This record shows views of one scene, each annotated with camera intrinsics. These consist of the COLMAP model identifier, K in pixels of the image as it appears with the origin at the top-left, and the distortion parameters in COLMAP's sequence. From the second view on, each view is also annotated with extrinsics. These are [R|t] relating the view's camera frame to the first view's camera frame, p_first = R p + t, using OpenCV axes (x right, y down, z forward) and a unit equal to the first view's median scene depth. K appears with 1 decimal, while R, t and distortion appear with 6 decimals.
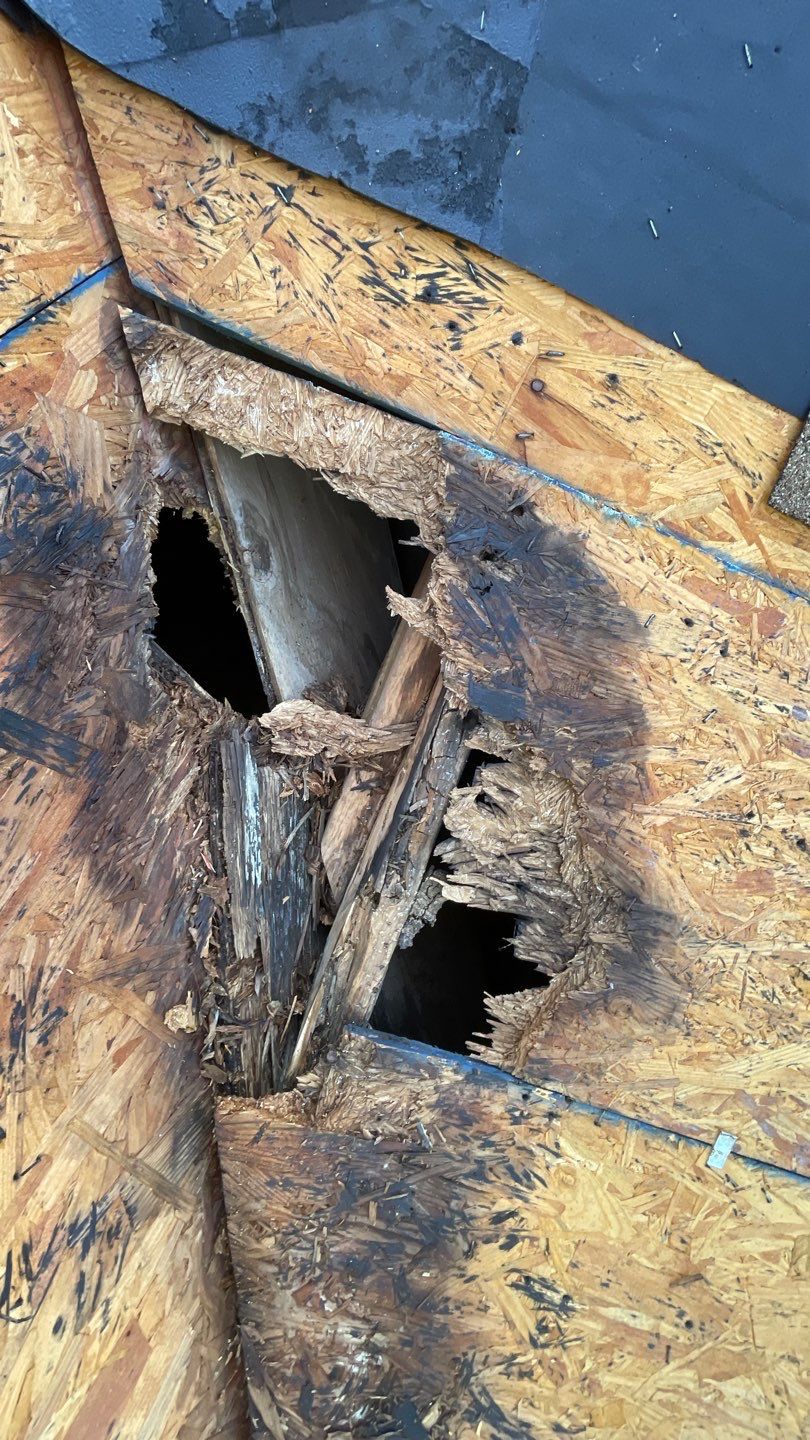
lens RADIAL K [[586.7, 0, 402.4], [0, 586.7, 707.7], [0, 0, 1]] dist [-0.000540, 0.000380]
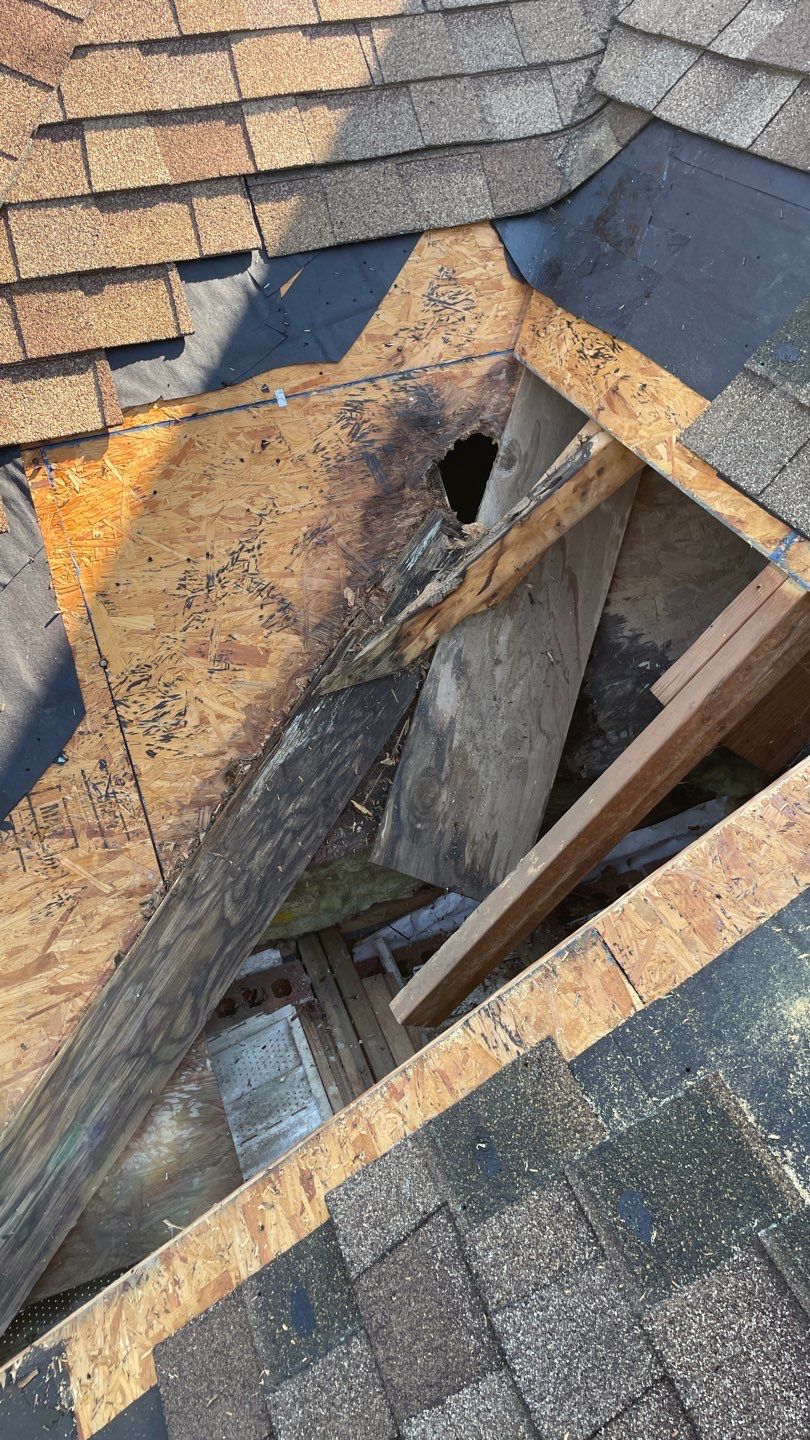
lens RADIAL K [[1070.6, 0, 396.7], [0, 1070.6, 716.5], [0, 0, 1]] dist [0.035581, -0.018102]
pose [[0.532440, 0.240325, -0.811635, 3.290302], [-0.576953, 0.804650, -0.140230, 1.411315], [0.619381, 0.542939, 0.567084, -1.044137]]
